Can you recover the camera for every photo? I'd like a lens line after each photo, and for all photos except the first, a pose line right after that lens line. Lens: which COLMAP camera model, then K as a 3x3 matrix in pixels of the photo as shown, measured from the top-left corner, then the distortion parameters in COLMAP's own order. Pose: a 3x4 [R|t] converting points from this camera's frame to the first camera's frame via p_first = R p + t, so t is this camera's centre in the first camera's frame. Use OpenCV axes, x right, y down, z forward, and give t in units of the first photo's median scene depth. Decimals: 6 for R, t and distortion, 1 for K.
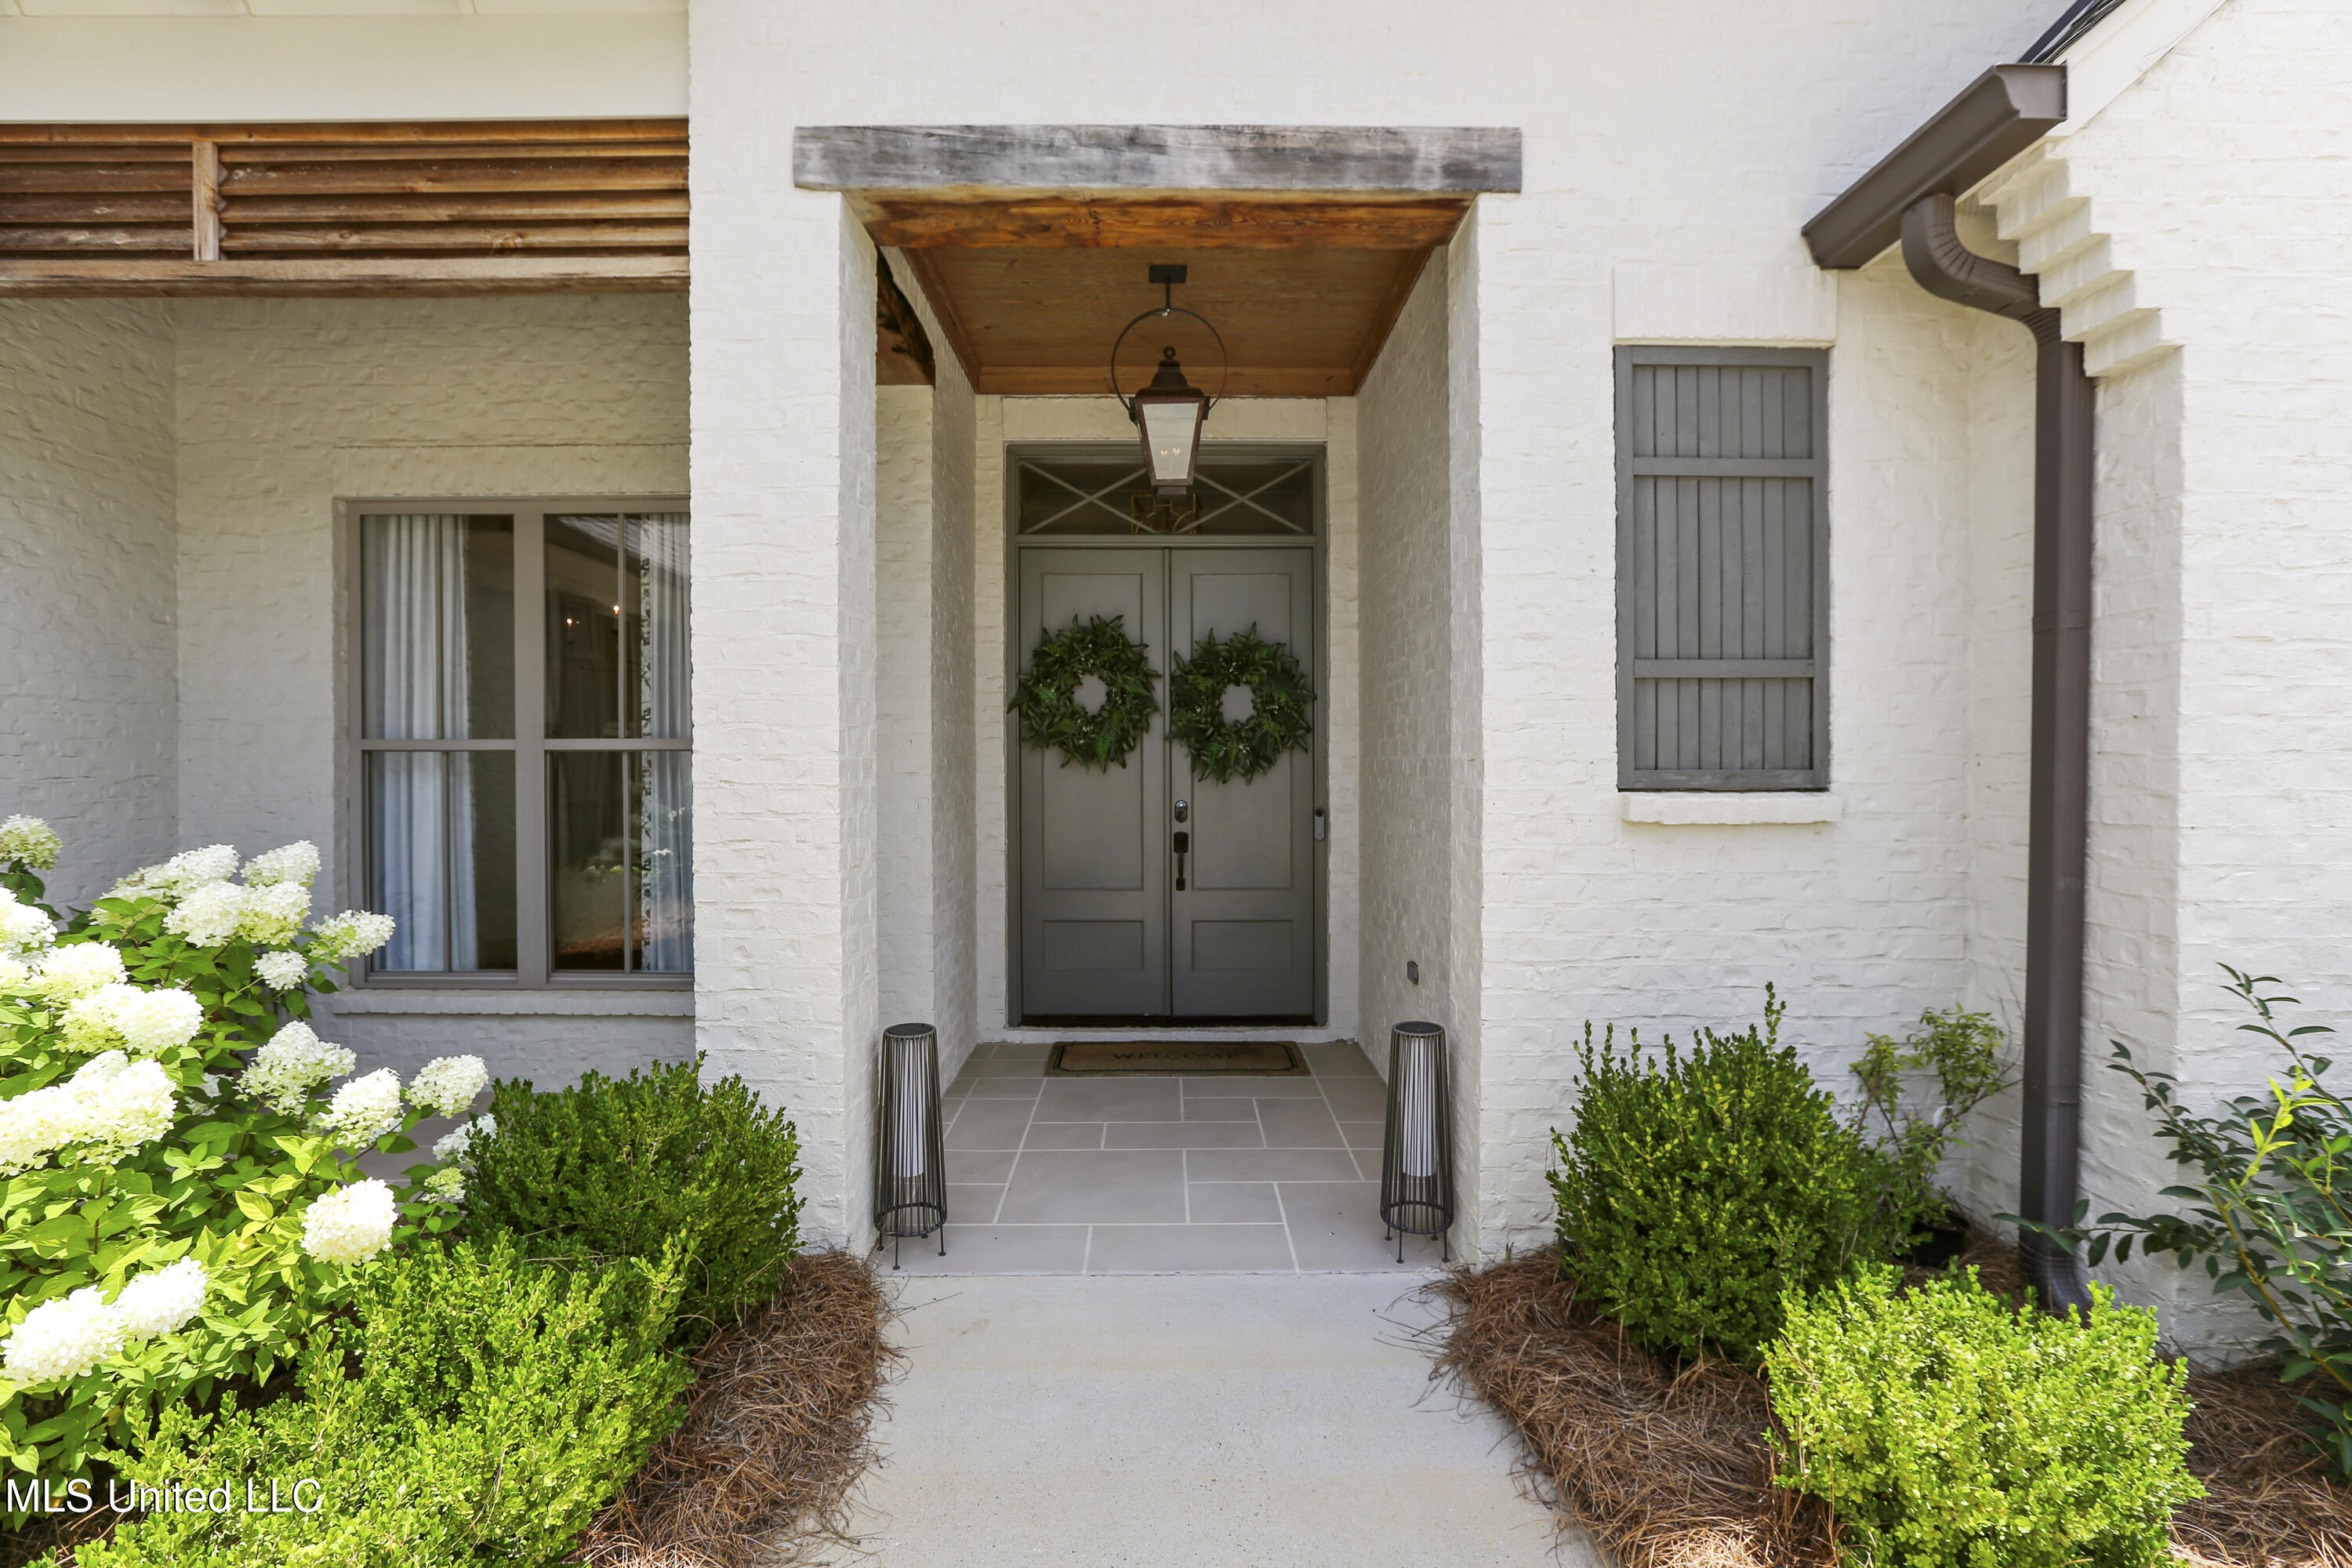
lens RADIAL K [[1055.4, 0, 1176.0], [0, 1055.4, 784.0], [0, 0, 1]] dist [-0.082664, 0.035210]
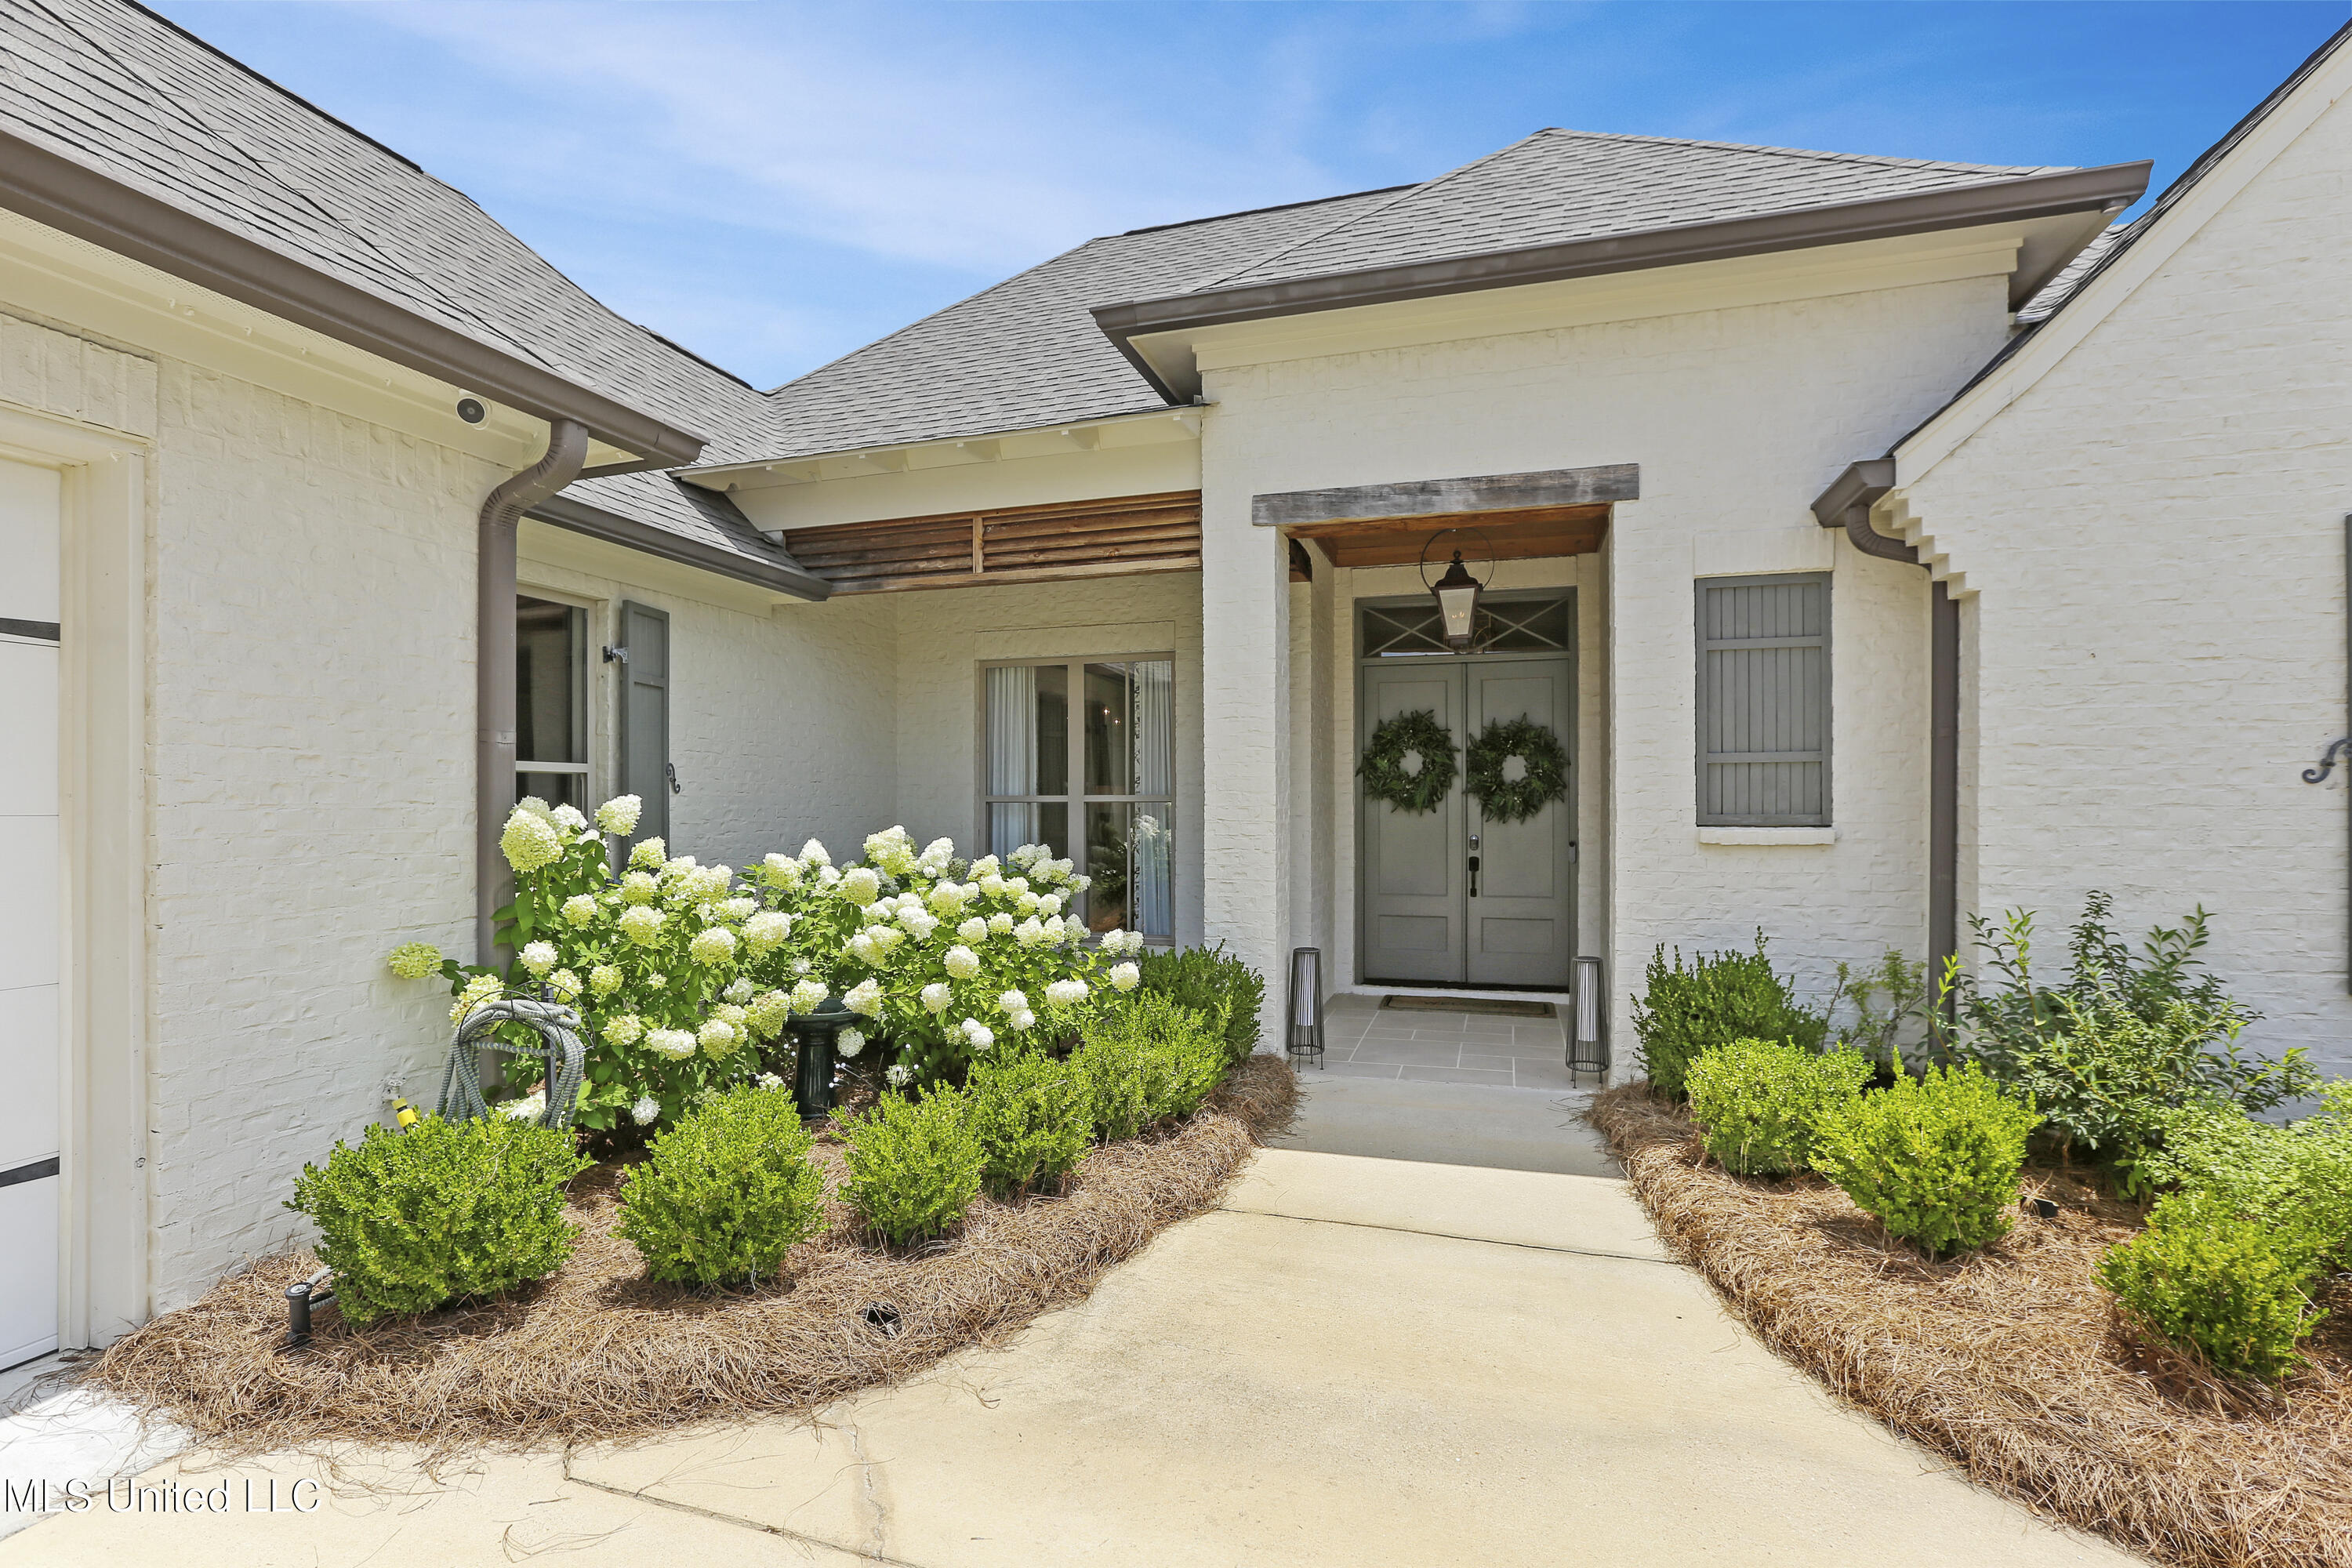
lens RADIAL K [[1090.1, 0, 1190.8], [0, 1090.1, 813.8], [0, 0, 1]] dist [-0.001236, -0.000016]
pose [[0.955249, 0.001183, -0.295800, 0.142874], [-0.005024, 0.999913, -0.012227, 0.012465], [0.295759, 0.013166, 0.955172, -1.045883]]
